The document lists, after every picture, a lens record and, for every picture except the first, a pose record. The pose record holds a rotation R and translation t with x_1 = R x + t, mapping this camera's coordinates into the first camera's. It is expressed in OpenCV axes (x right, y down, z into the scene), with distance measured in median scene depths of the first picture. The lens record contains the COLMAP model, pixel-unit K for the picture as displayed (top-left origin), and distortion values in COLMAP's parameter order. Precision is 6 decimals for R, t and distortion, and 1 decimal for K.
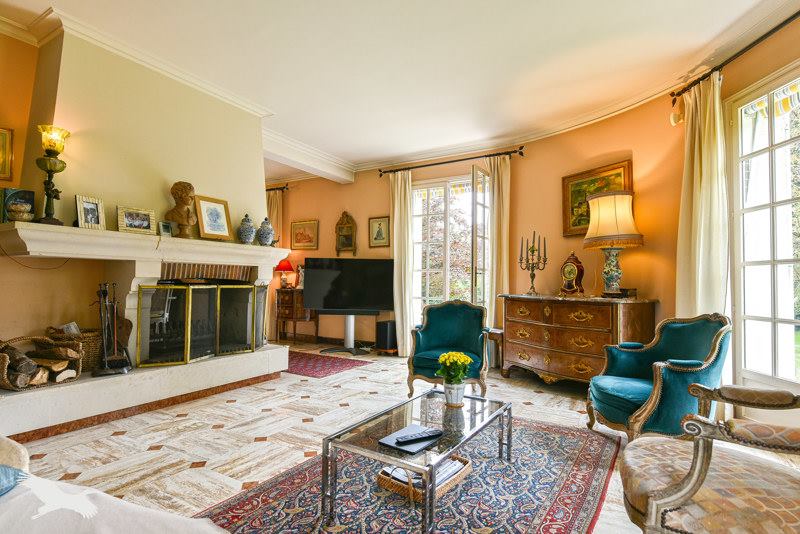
lens RADIAL K [[405.7, 0, 398.4], [0, 405.7, 269.7], [0, 0, 1]] dist [-0.000652, -0.000100]
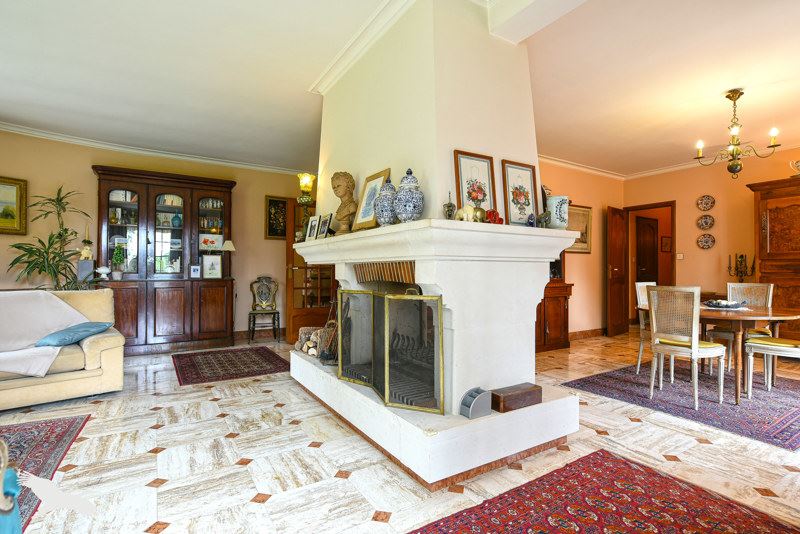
lens RADIAL K [[393.8, 0, 398.2], [0, 393.8, 270.4], [0, 0, 1]] dist [-0.004096, -0.000674]
pose [[-0.465666, -0.015374, -0.884827, 0.225269], [0.020680, 0.999387, -0.028248, 0.034527], [0.884719, -0.031453, -0.465063, 1.999058]]
